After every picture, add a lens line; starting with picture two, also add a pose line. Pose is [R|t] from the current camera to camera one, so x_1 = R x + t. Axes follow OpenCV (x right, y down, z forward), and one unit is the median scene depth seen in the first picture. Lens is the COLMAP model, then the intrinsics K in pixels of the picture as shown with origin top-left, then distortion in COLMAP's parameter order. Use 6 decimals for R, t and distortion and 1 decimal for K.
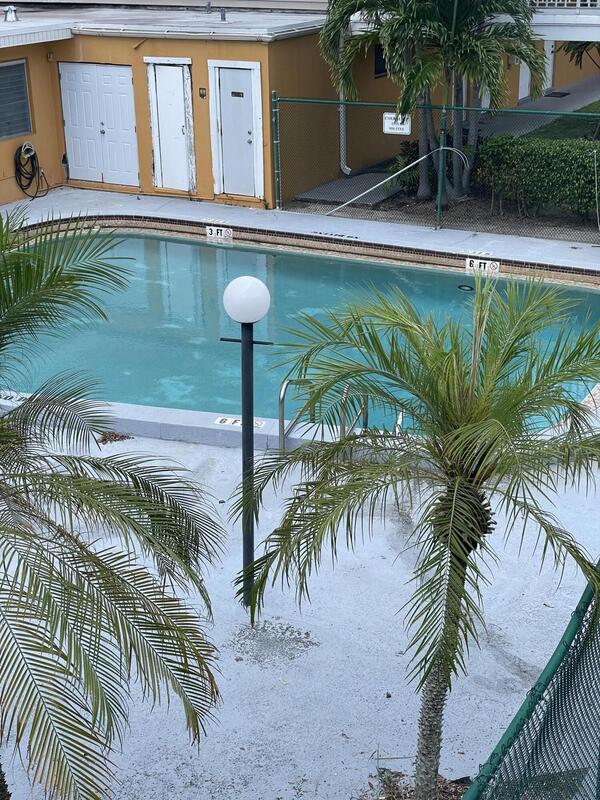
lens RADIAL K [[1185.2, 0, 296.8], [0, 1185.2, 406.5], [0, 0, 1]] dist [0.078808, 0.000000]
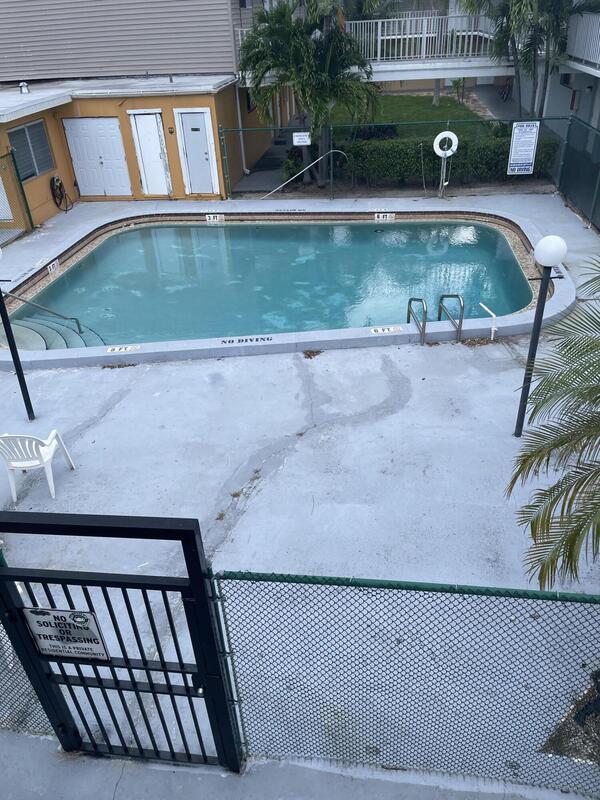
lens RADIAL K [[605.9, 0, 298.6], [0, 605.9, 391.4], [0, 0, 1]] dist [0.073375, -0.092846]
pose [[0.931189, -0.216328, 0.293408, -0.256405], [0.167912, 0.968950, 0.181500, -0.046405], [-0.323561, -0.119744, 0.938600, 0.134671]]
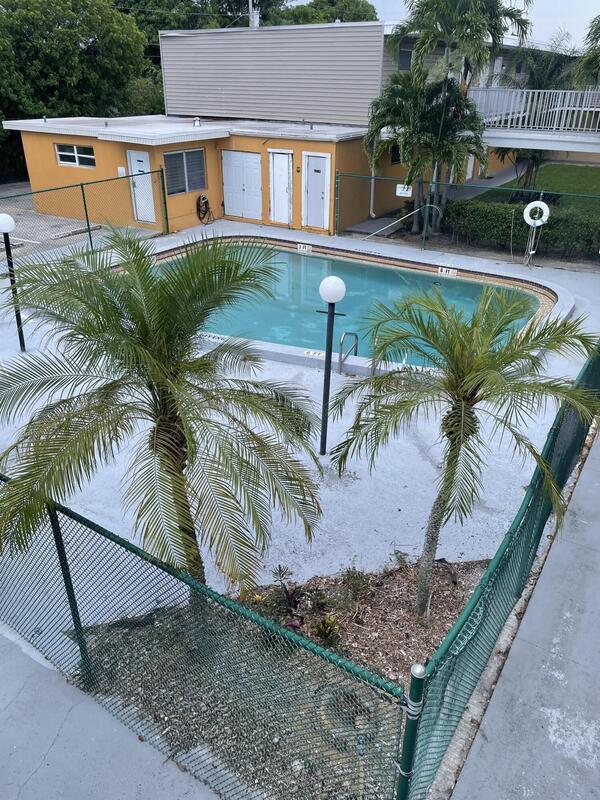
lens RADIAL K [[605.9, 0, 303.4], [0, 605.9, 399.3], [0, 0, 1]] dist [0.073375, -0.092846]
pose [[0.997882, 0.050776, -0.040670, -0.016101], [-0.046450, 0.993797, 0.101042, -0.006249], [0.045548, -0.098938, 0.994051, 0.027357]]
